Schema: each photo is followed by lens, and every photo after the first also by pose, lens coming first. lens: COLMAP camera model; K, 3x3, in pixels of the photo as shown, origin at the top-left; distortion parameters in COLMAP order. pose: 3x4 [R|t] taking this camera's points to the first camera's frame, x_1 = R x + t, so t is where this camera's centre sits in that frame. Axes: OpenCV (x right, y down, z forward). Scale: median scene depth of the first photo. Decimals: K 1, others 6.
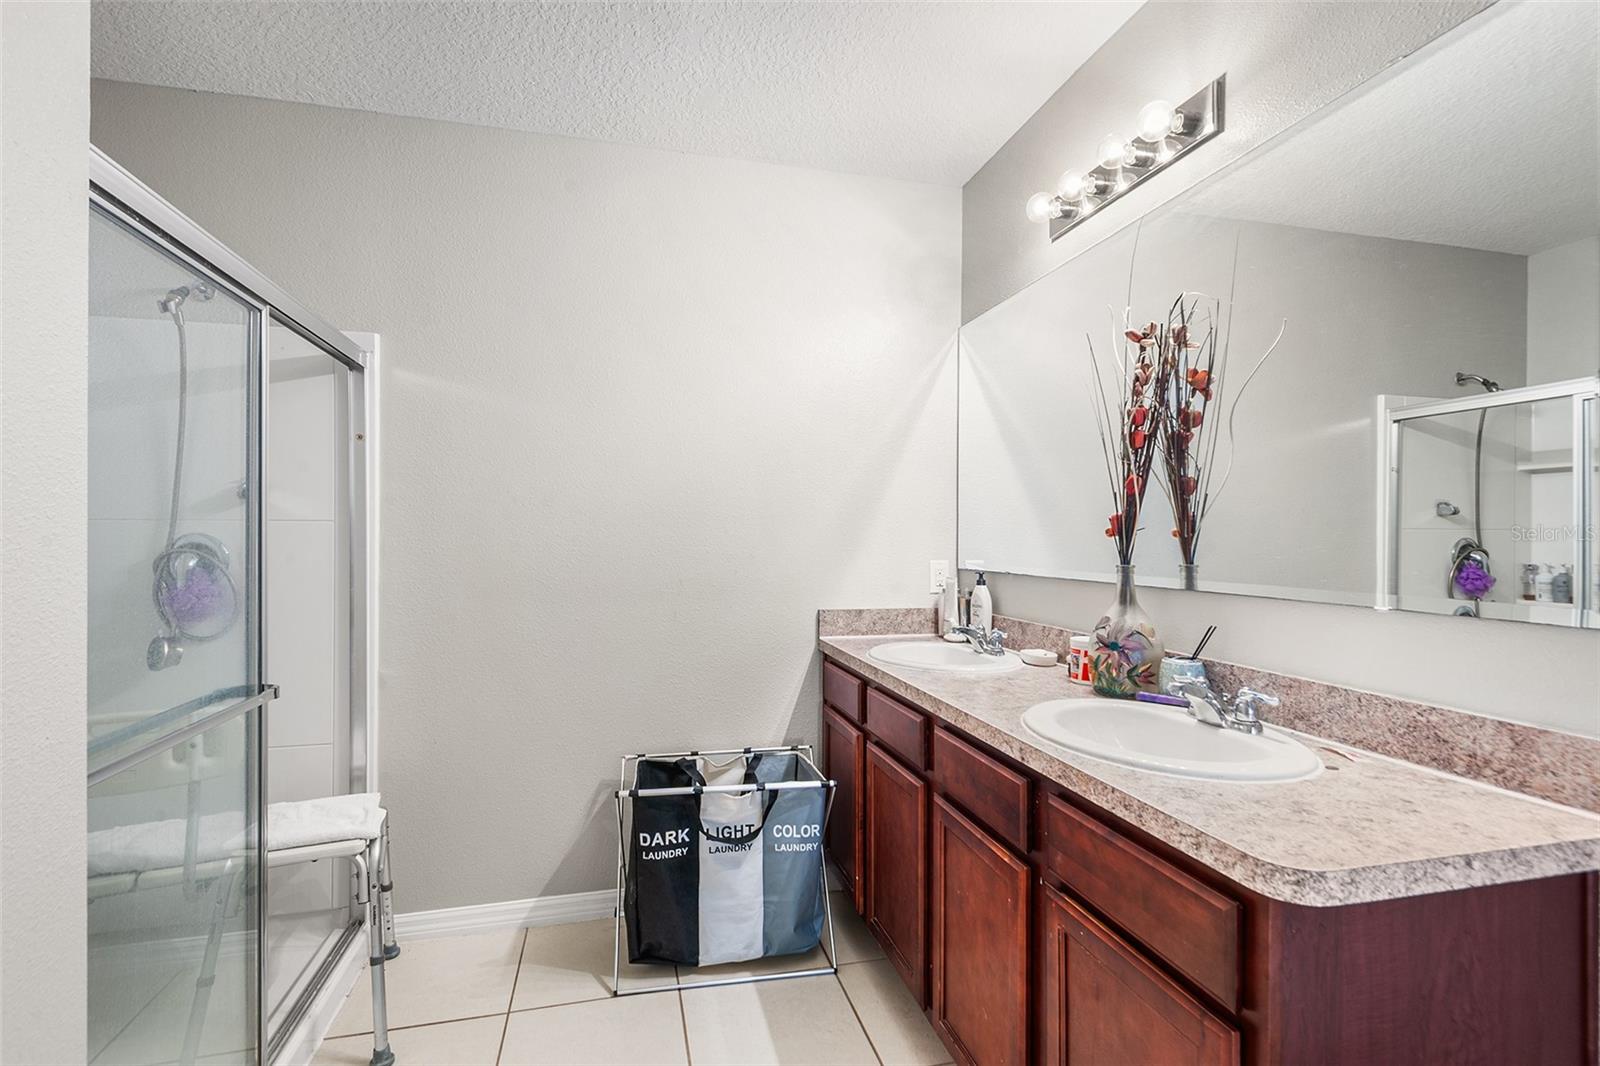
lens RADIAL K [[733.9, 0, 792.1], [0, 733.9, 536.4], [0, 0, 1]] dist [0.040057, -0.026445]
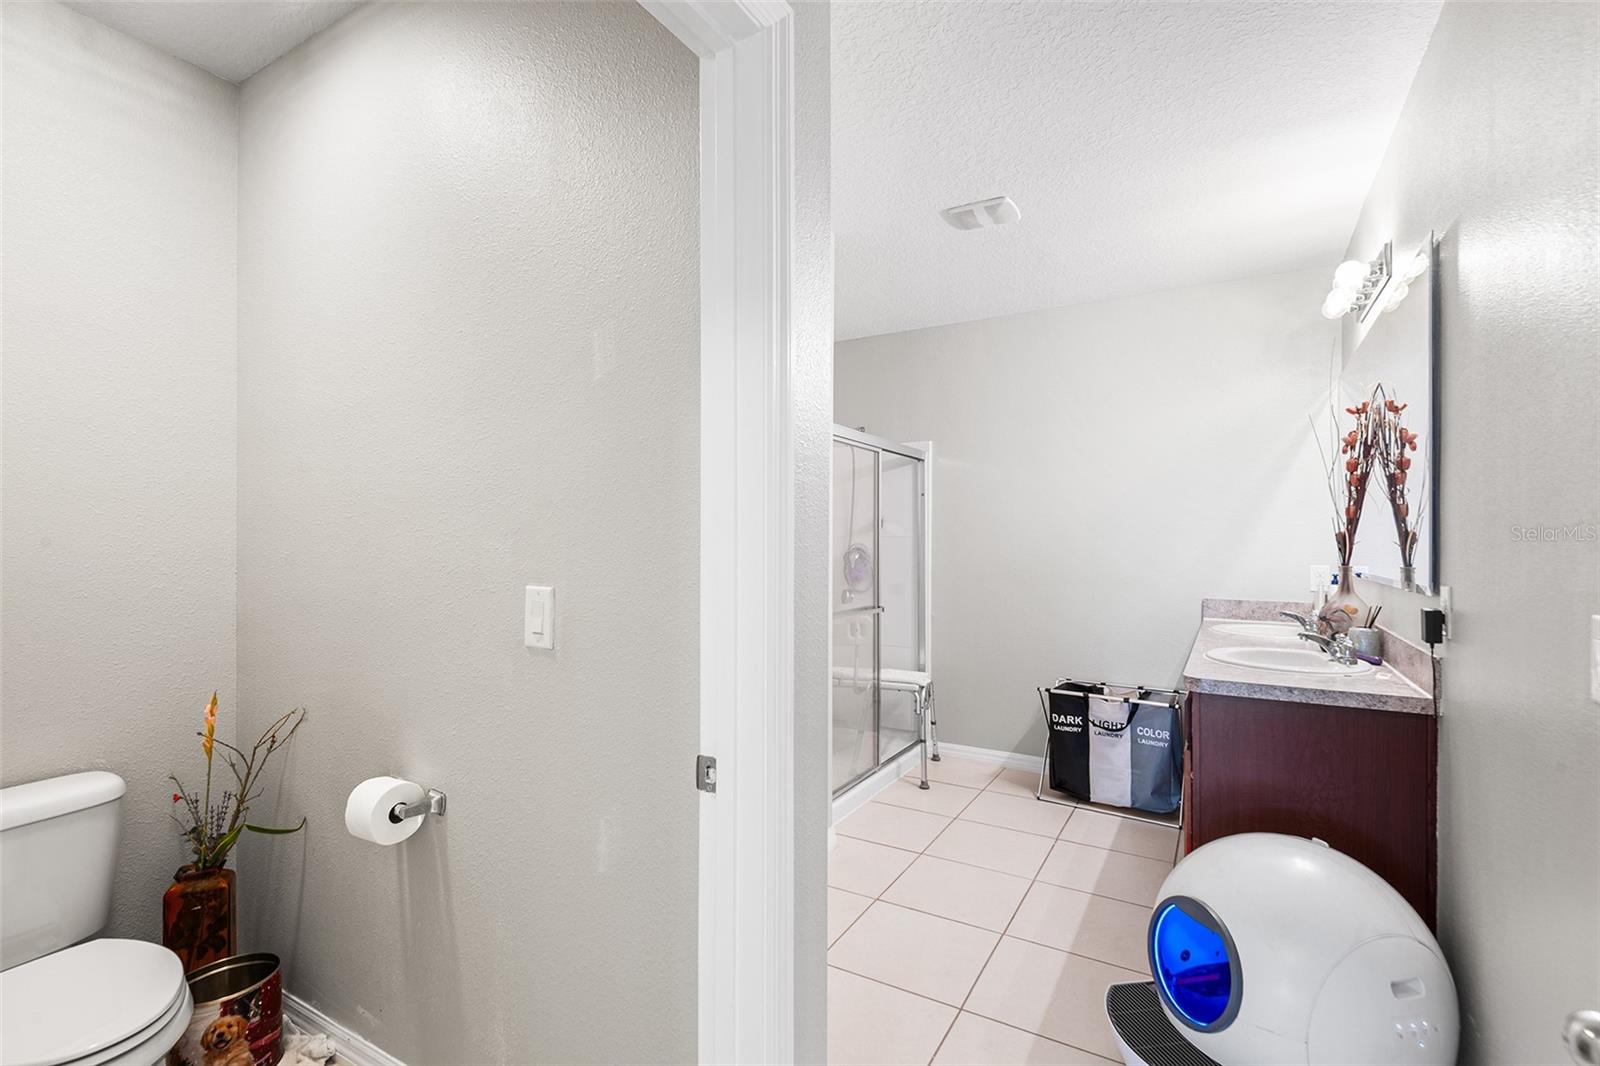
lens RADIAL K [[733.9, 0, 792.1], [0, 733.9, 536.4], [0, 0, 1]] dist [0.040057, -0.026445]
pose [[0.716333, -0.004103, -0.697747, 0.566446], [-0.003755, 0.999946, -0.009736, -0.001771], [0.697749, 0.009594, 0.716278, -0.682699]]
